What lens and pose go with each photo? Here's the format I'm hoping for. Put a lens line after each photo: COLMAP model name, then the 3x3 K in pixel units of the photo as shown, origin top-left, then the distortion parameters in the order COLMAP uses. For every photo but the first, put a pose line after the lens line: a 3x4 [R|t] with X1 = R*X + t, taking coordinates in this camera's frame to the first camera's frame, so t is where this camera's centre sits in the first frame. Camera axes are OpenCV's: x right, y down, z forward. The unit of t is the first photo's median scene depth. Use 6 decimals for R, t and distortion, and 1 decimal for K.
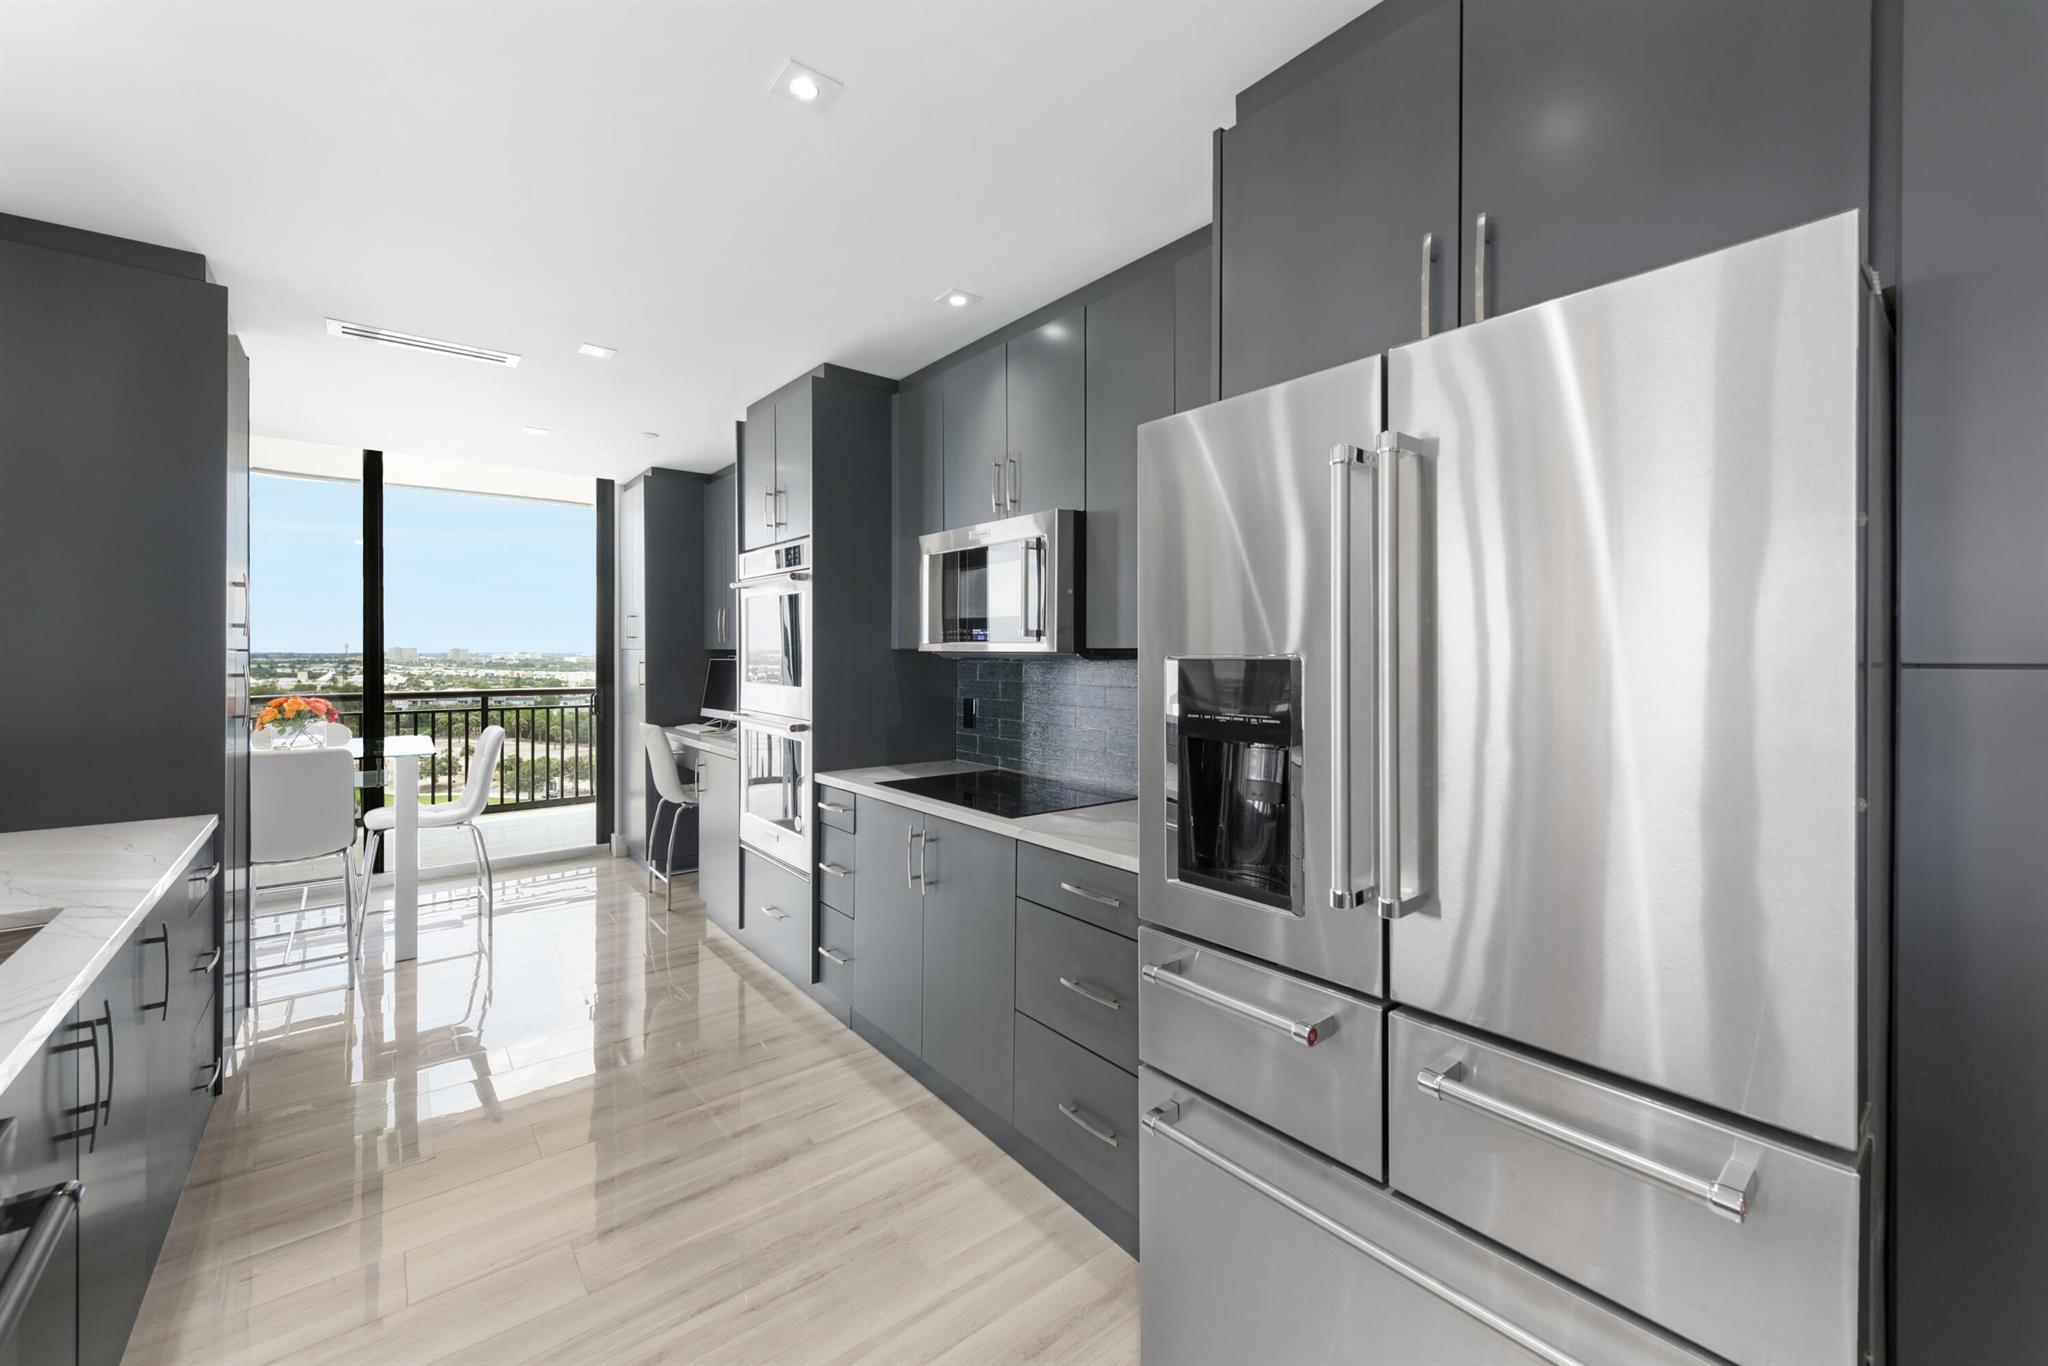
lens RADIAL K [[830.8, 0, 1021.7], [0, 830.8, 654.3], [0, 0, 1]] dist [0.000487, -0.006200]
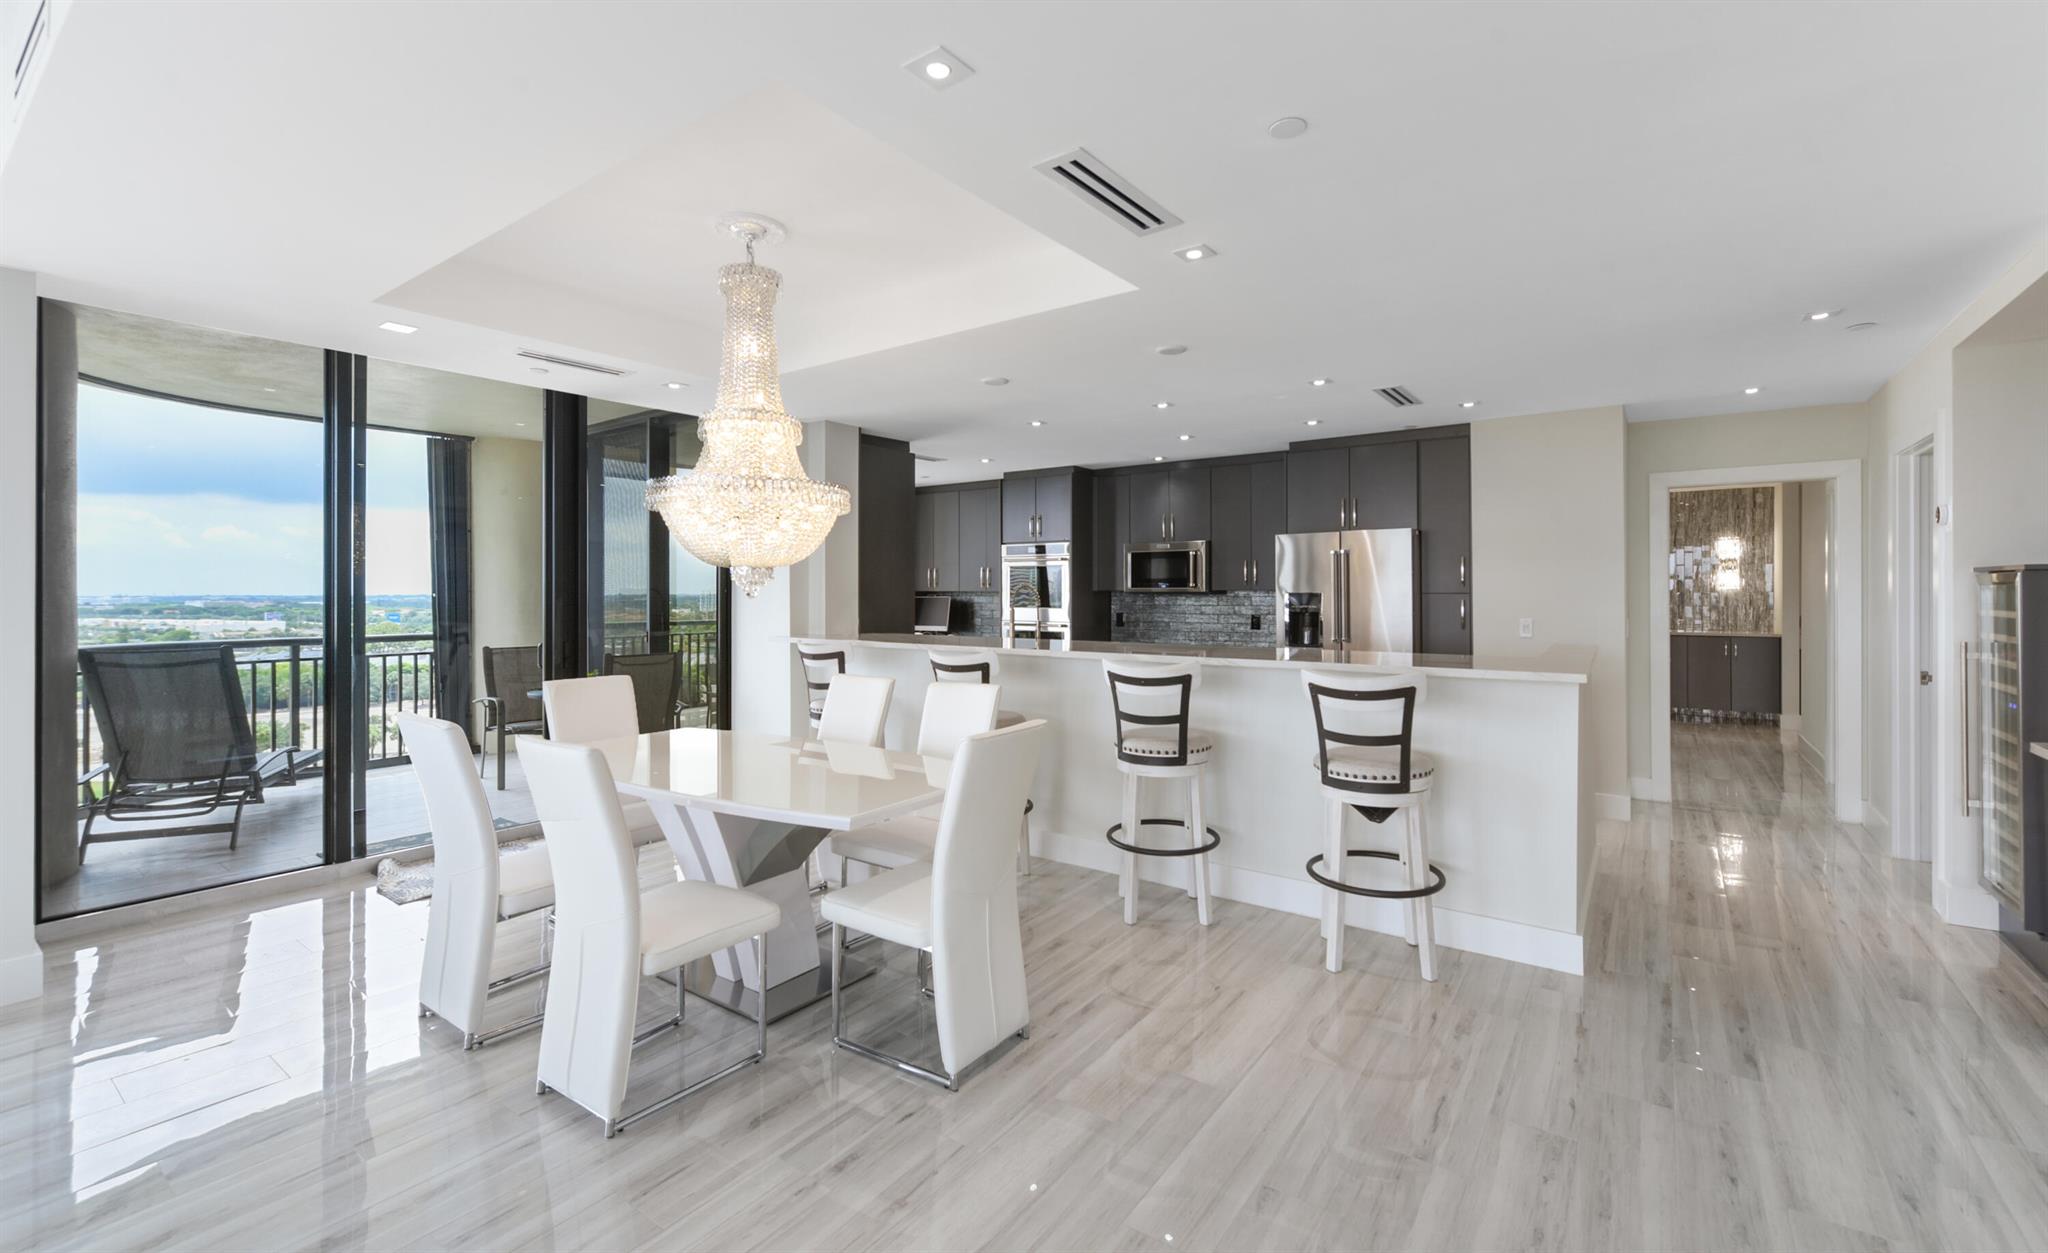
lens RADIAL K [[879.8, 0, 1022.6], [0, 879.8, 593.6], [0, 0, 1]] dist [-0.001860, -0.000770]
pose [[0.966751, -0.008775, 0.255569, -0.998879], [0.008959, 0.999960, 0.000446, -0.001744], [-0.255563, 0.001858, 0.966791, -1.302902]]
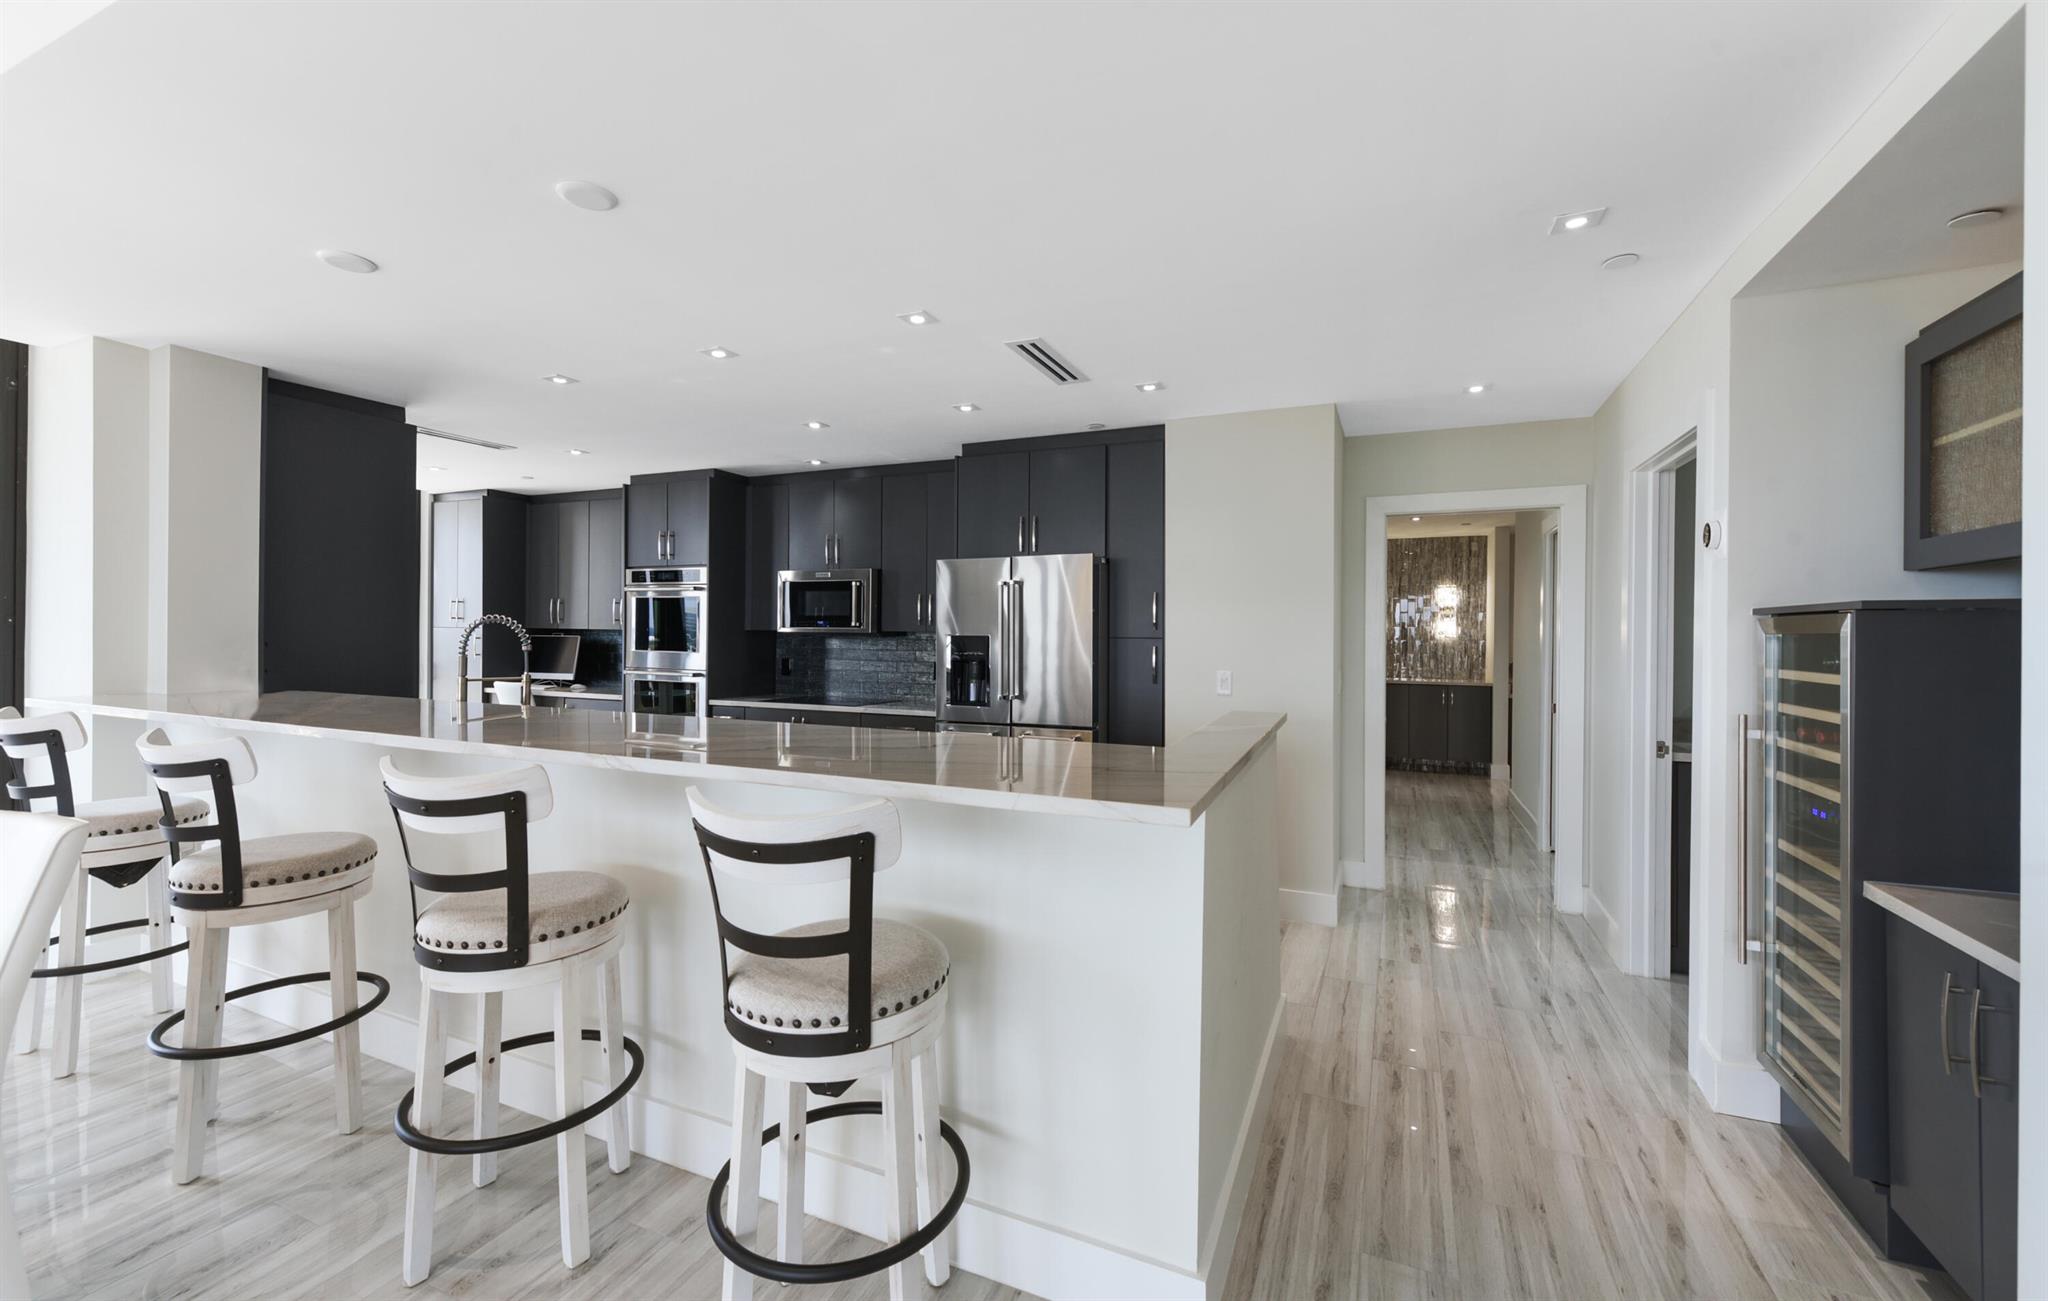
lens RADIAL K [[831.1, 0, 1031.9], [0, 831.1, 637.2], [0, 0, 1]] dist [0.001992, 0.000069]
pose [[0.889702, 0.001221, 0.456541, -0.445905], [-0.002654, 0.999993, 0.002497, 0.001957], [-0.456535, -0.003433, 0.889699, -0.890908]]
